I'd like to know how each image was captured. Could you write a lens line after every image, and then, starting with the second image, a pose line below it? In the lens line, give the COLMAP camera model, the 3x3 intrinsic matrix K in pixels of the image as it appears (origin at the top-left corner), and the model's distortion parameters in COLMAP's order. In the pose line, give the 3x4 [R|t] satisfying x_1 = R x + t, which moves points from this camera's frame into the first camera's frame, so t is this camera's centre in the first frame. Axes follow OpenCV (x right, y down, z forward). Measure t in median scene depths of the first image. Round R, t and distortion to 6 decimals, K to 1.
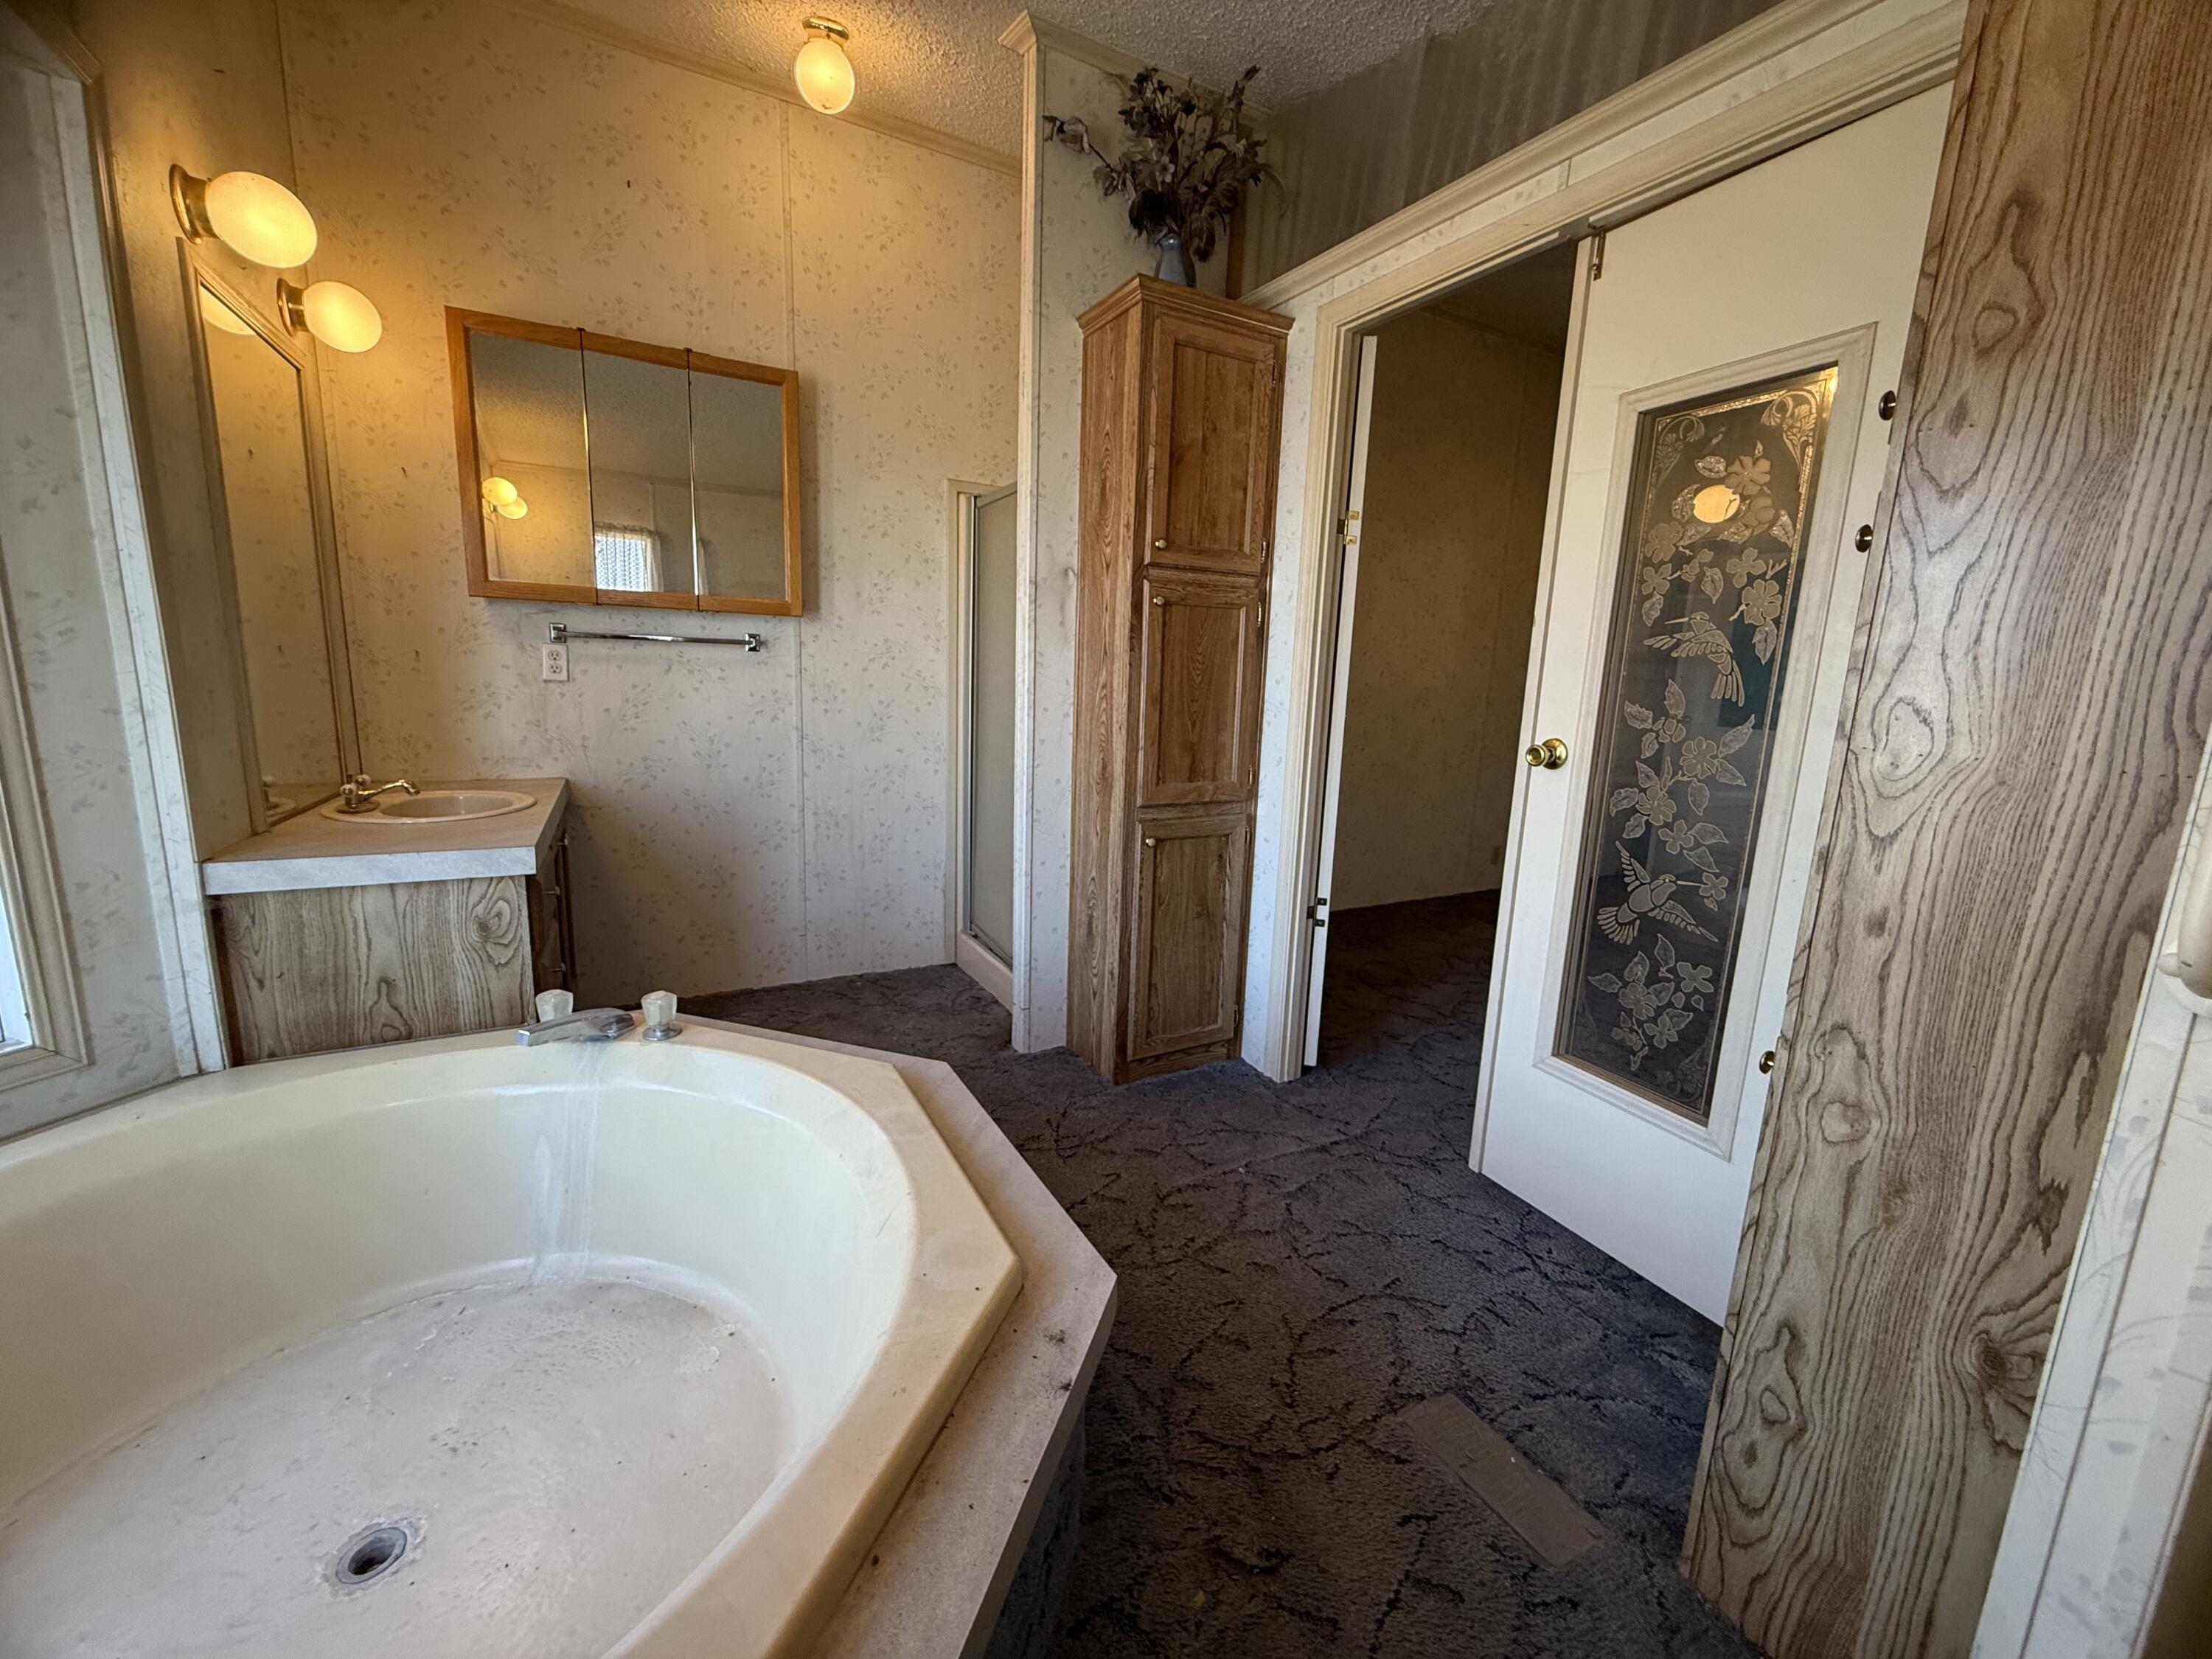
lens RADIAL K [[880.0, 0, 1107.3], [0, 880.0, 831.3], [0, 0, 1]] dist [-0.000162, 0.000090]
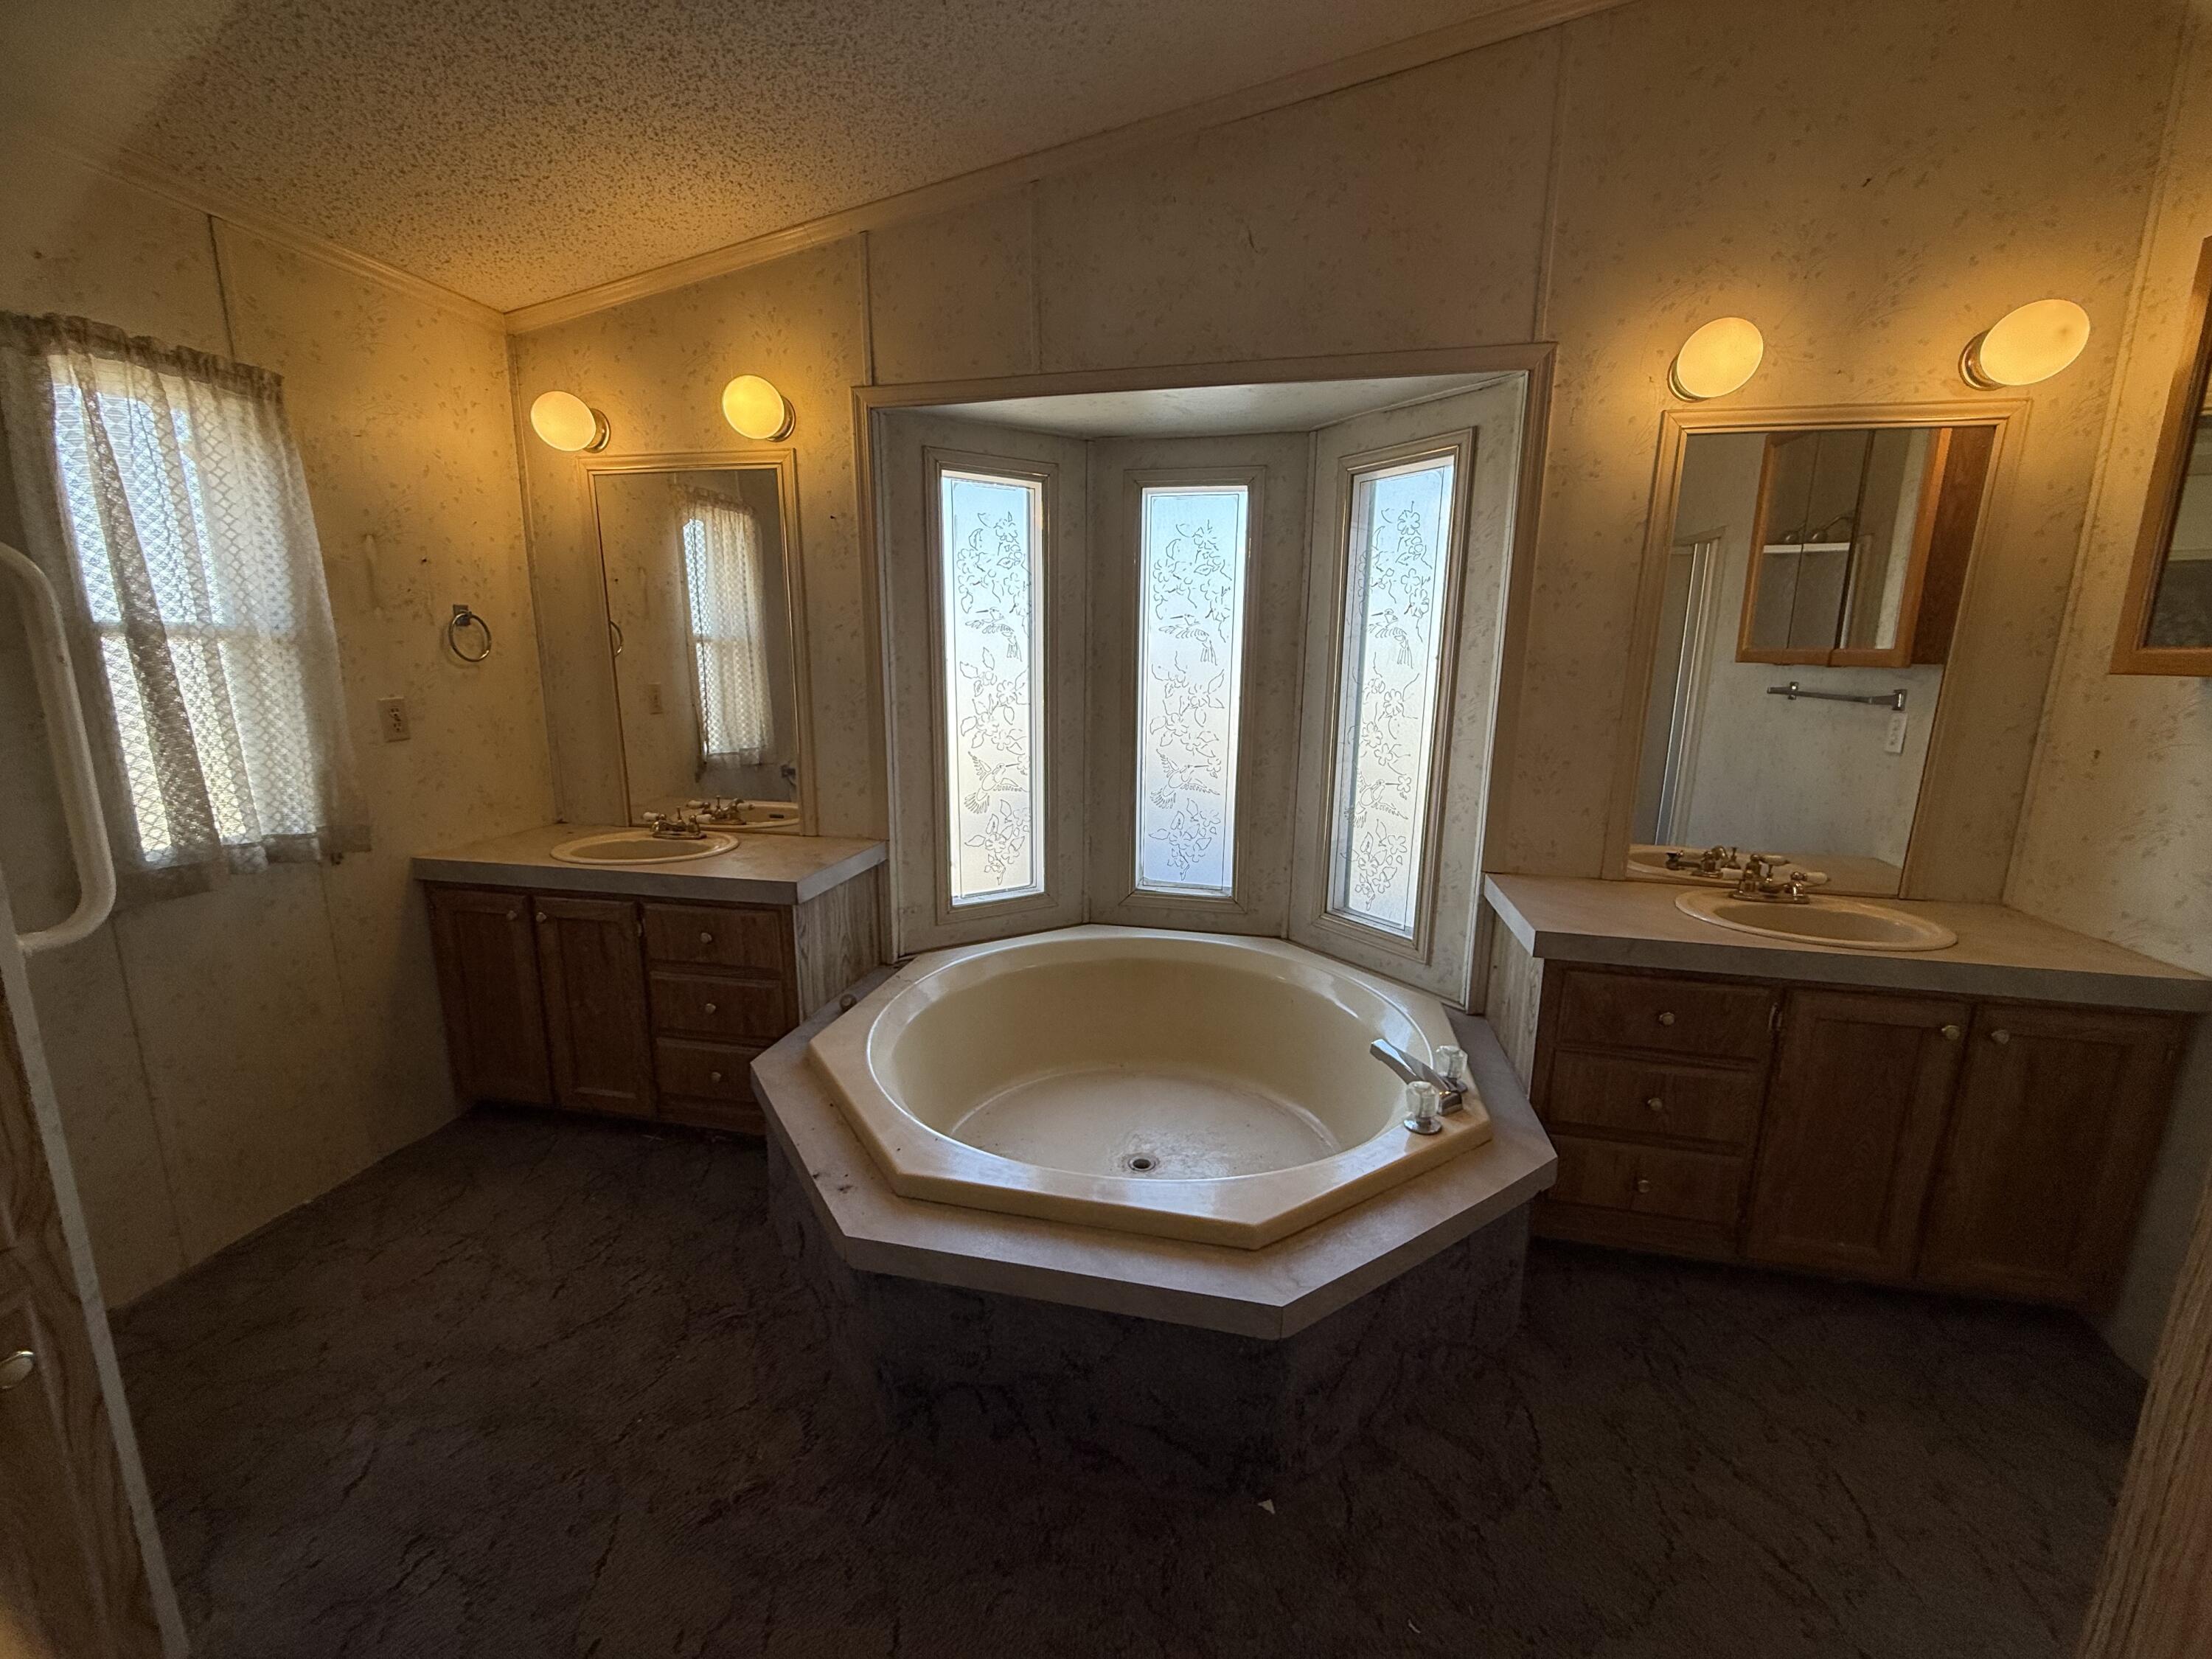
lens RADIAL K [[880.0, 0, 1107.7], [0, 880.0, 829.9], [0, 0, 1]] dist [-0.000162, 0.000090]
pose [[-0.656185, 0.100503, -0.747877, 0.315079], [-0.169015, 0.946336, 0.275466, -0.218108], [0.735429, 0.307159, -0.603985, 0.910995]]
